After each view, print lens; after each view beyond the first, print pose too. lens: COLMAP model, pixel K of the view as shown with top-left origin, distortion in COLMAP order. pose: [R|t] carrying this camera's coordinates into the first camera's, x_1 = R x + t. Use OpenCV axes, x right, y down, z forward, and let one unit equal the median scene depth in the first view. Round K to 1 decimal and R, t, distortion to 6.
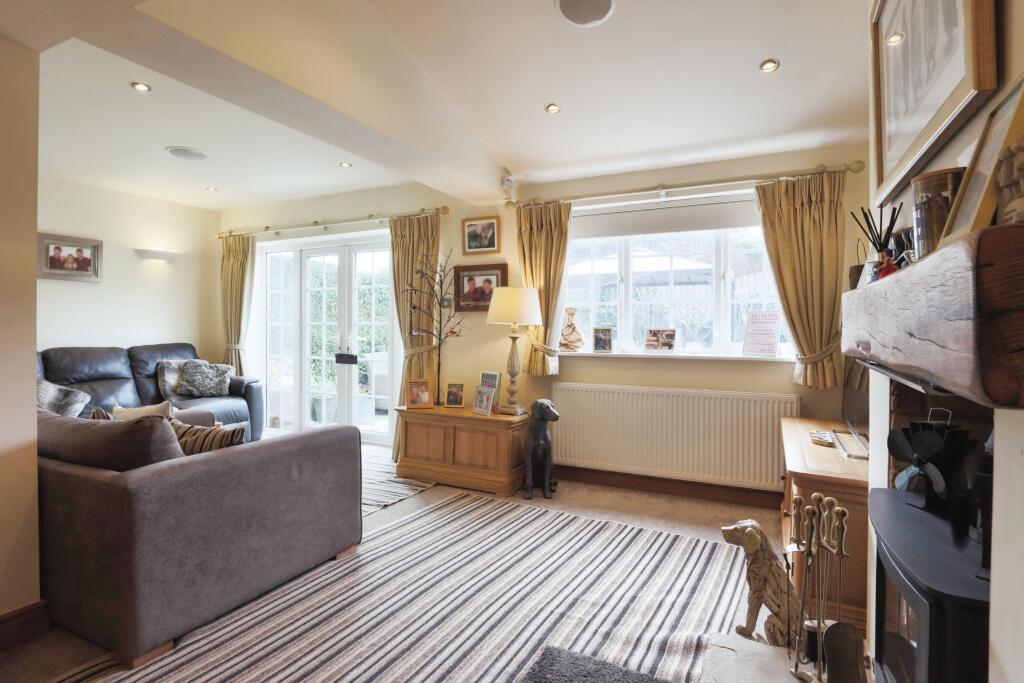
lens RADIAL K [[542.4, 0, 512.7], [0, 542.4, 329.1], [0, 0, 1]] dist [-0.001325, -0.000425]
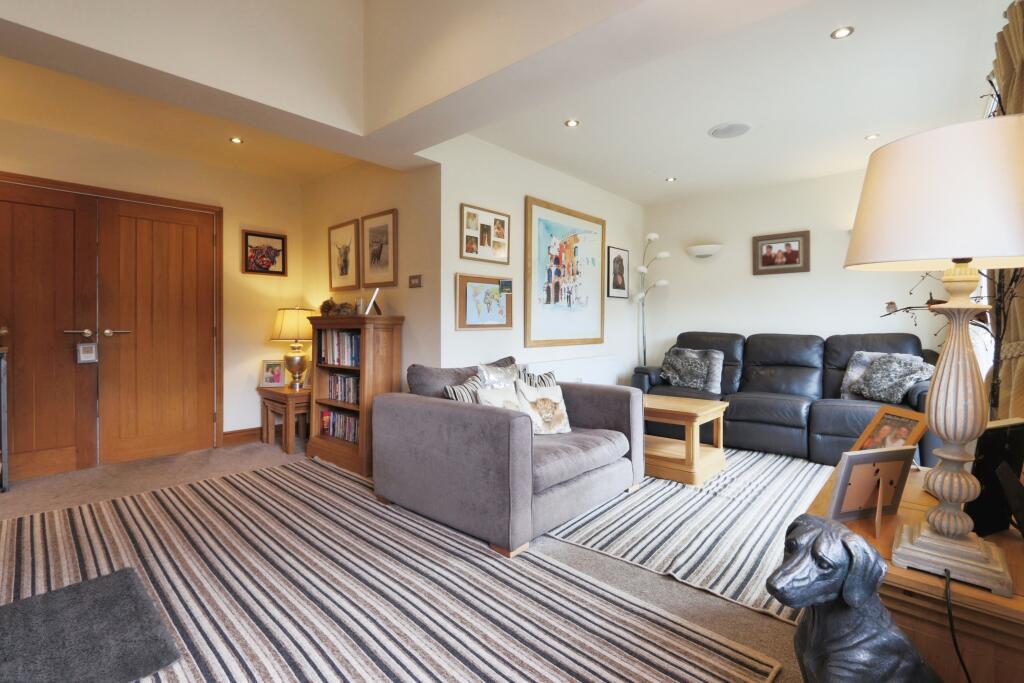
lens RADIAL K [[489.9, 0, 511.8], [0, 489.9, 328.9], [0, 0, 1]] dist [-0.015710, -0.000304]
pose [[-0.290203, -0.004437, -0.956955, 0.485491], [-0.003030, 0.999988, -0.003718, 0.046364], [0.956960, 0.001821, -0.290213, 1.287794]]
